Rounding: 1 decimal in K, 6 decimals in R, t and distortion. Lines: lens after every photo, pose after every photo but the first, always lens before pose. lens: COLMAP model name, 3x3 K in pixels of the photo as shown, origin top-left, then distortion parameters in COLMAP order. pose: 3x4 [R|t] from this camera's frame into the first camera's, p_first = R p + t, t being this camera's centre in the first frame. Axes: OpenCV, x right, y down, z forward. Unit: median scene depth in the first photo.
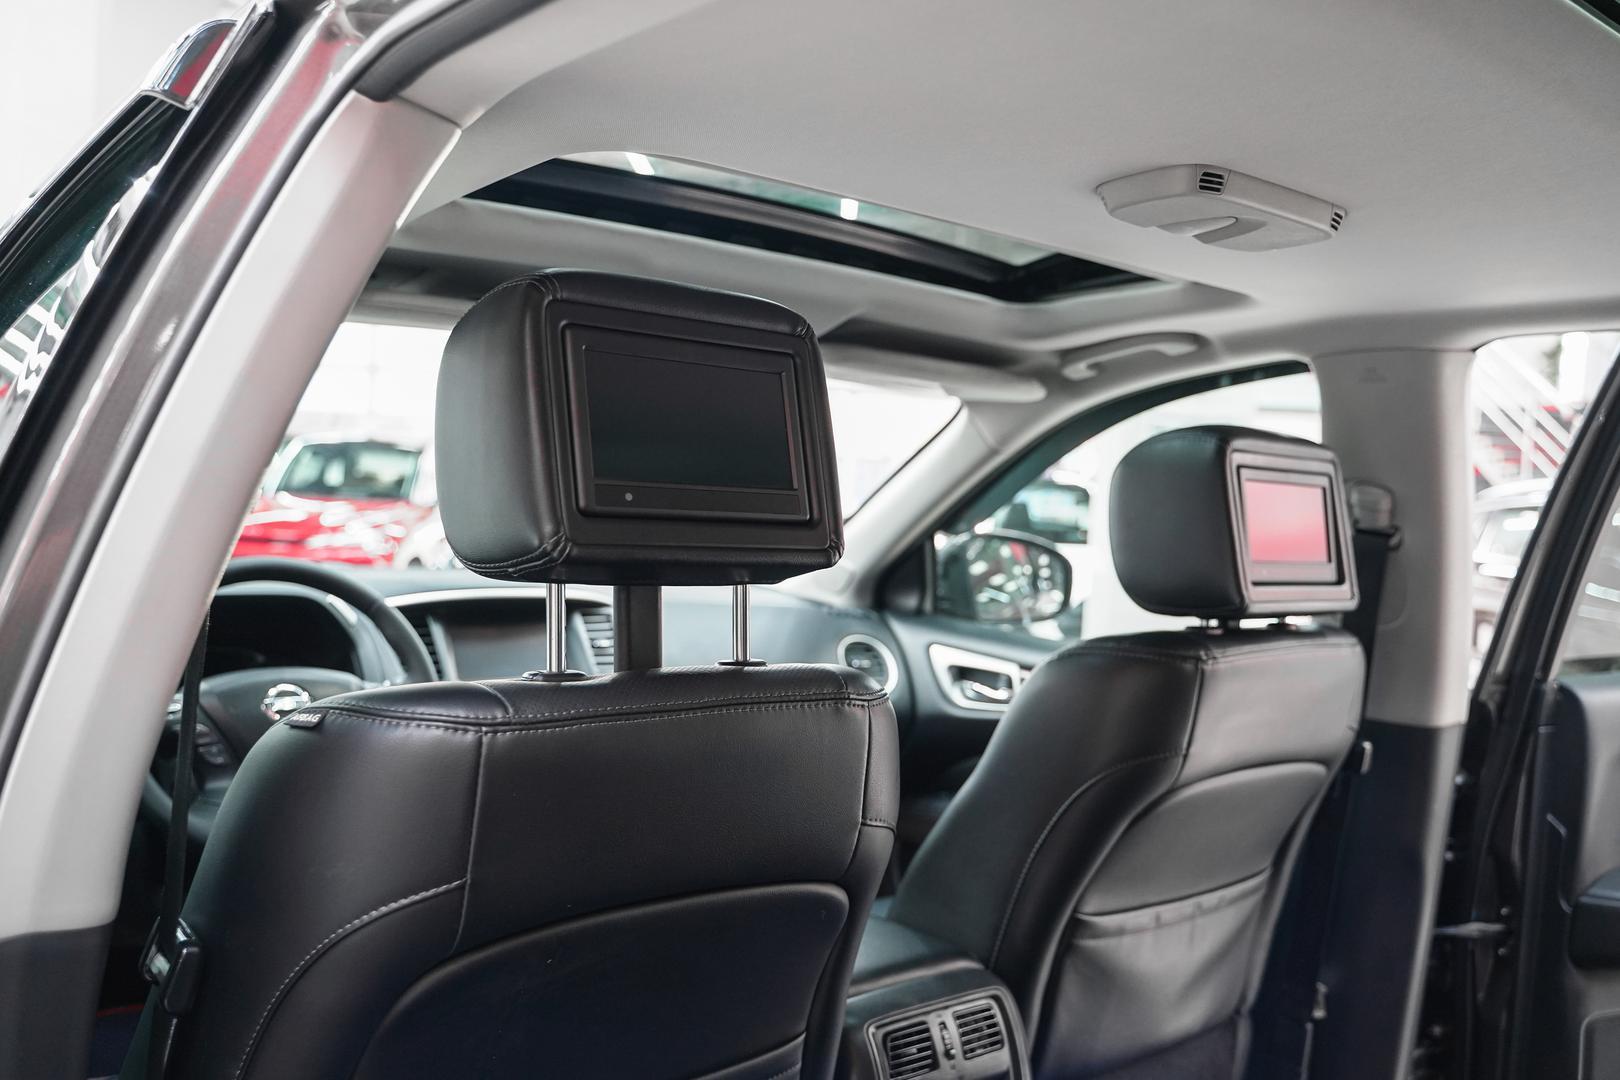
lens RADIAL K [[1330.7, 0, 801.8], [0, 1330.7, 538.7], [0, 0, 1]] dist [-0.023181, 0.013517]
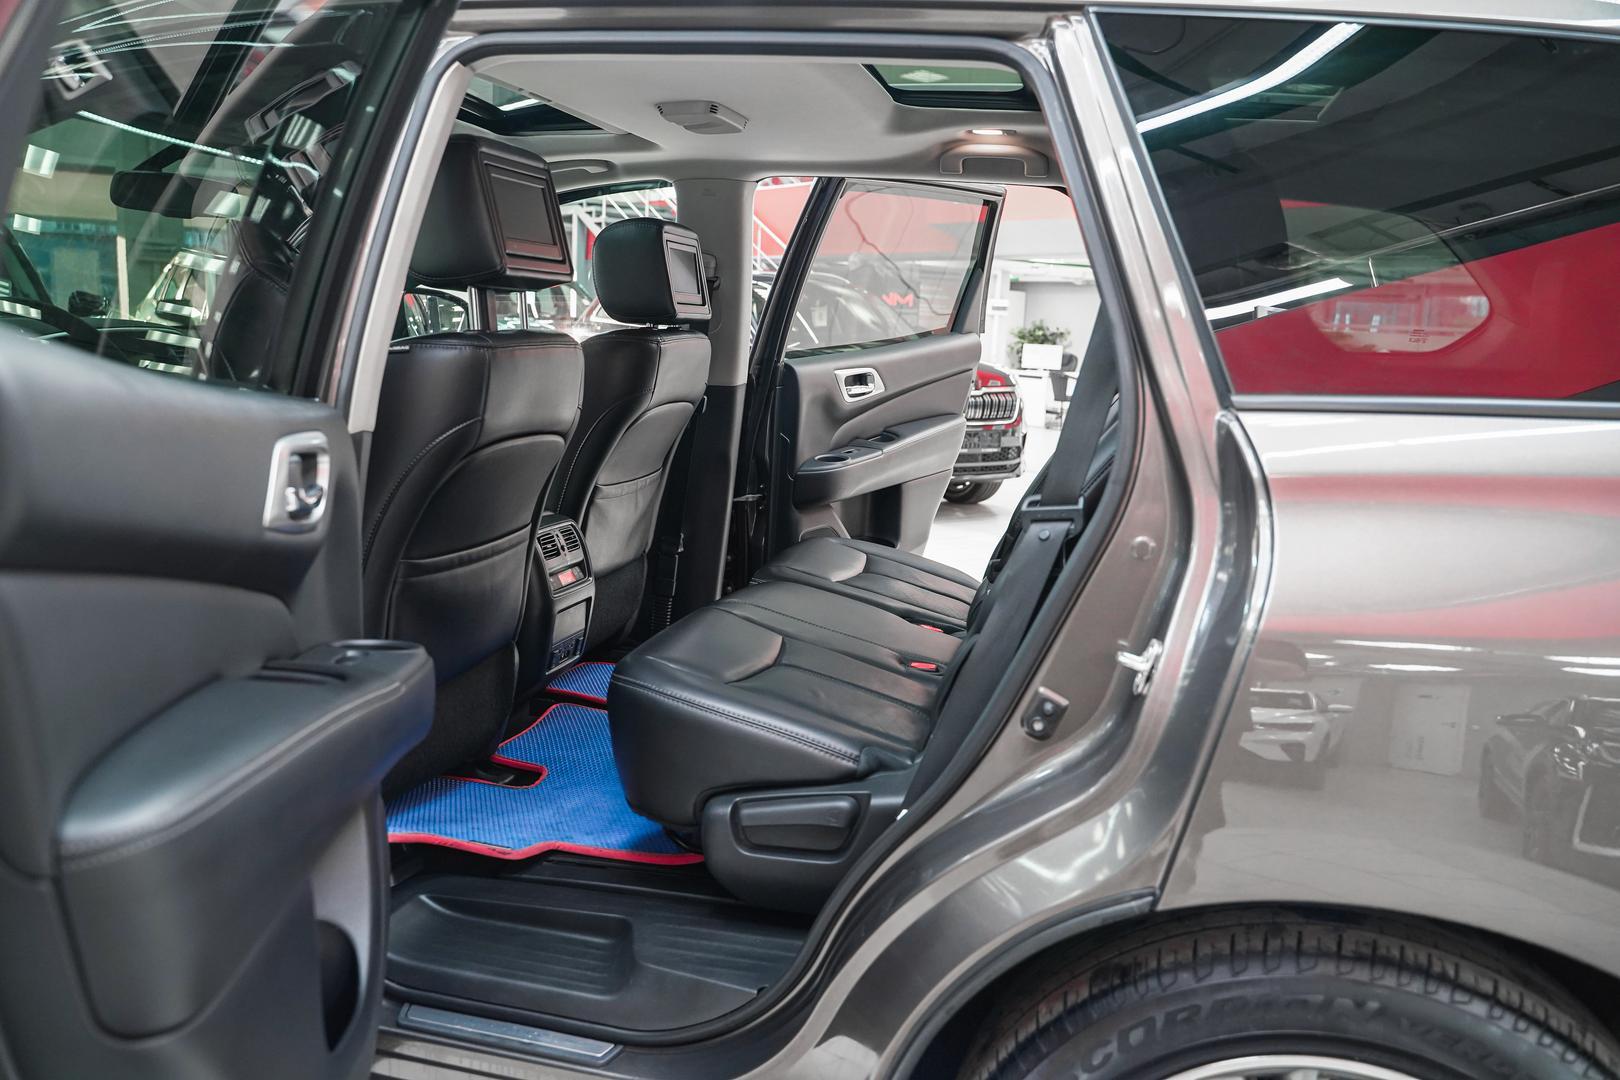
lens RADIAL K [[1330.7, 0, 801.8], [0, 1330.7, 538.7], [0, 0, 1]] dist [-0.023181, 0.013517]
pose [[0.796056, -0.109423, 0.595249, -0.621765], [0.013675, 0.986521, 0.163061, 0.052493], [-0.605069, -0.121665, 0.786822, -0.594512]]
